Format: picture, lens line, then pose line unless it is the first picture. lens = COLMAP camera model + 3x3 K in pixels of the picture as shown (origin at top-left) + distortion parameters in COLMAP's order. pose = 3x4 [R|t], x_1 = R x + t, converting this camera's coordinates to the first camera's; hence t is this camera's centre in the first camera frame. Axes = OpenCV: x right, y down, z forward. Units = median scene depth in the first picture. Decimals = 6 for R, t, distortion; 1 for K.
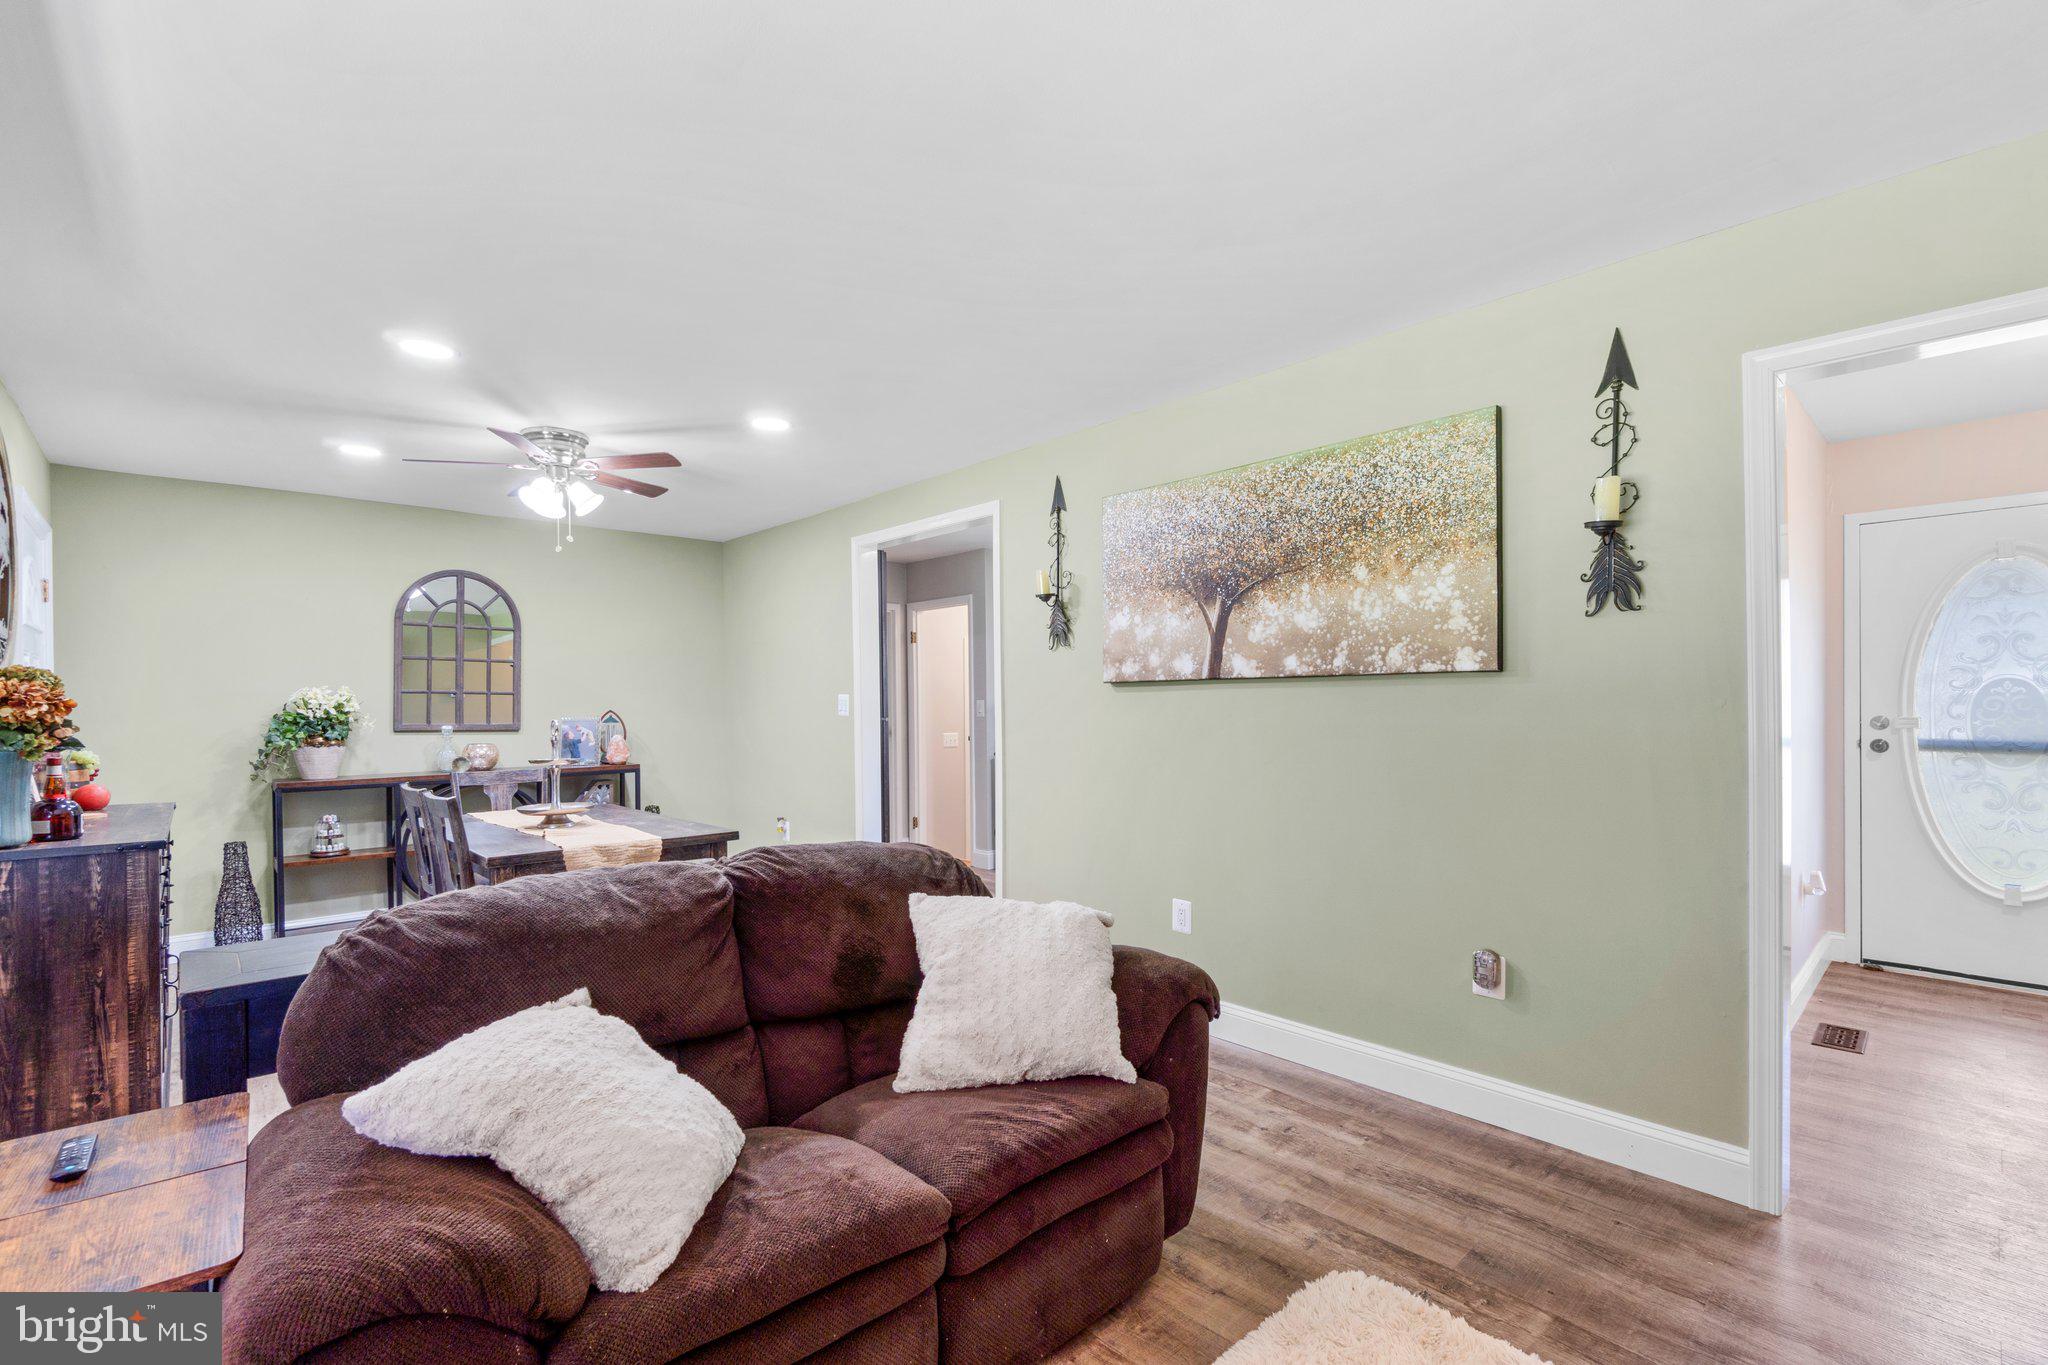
lens RADIAL K [[905.7, 0, 1014.5], [0, 905.7, 713.6], [0, 0, 1]] dist [0.000349, -0.000132]
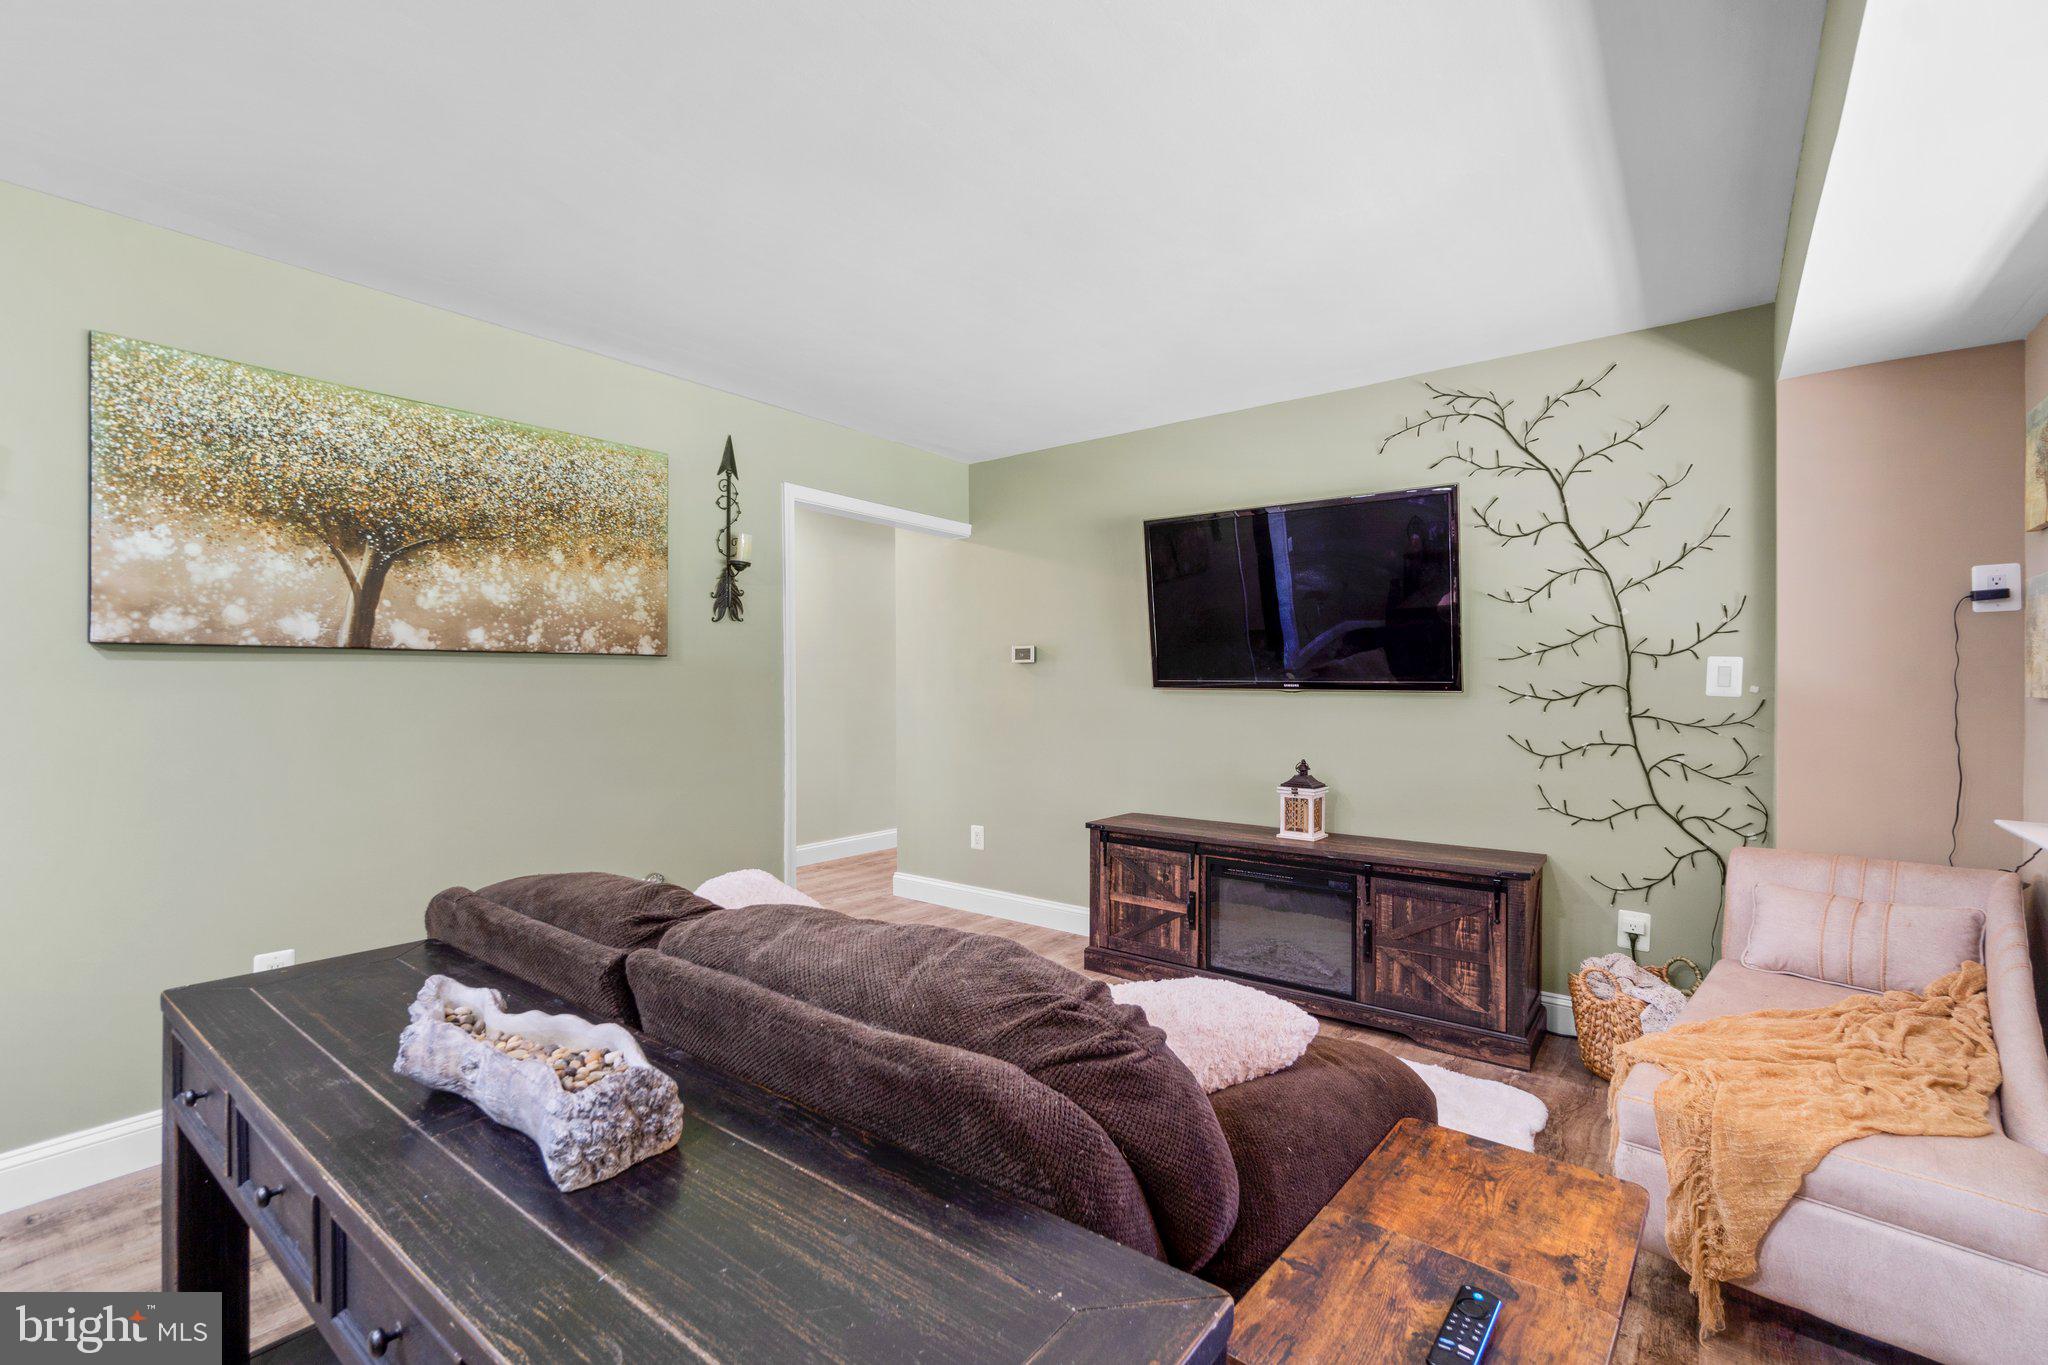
lens RADIAL K [[888.3, 0, 1017.6], [0, 888.3, 683.5], [0, 0, 1]] dist [-0.004780, -0.000155]
pose [[-0.169059, 0.007249, 0.985579, -0.700008], [0.014639, 0.999881, -0.004843, 0.005541], [-0.985497, 0.013609, -0.169145, 0.614126]]
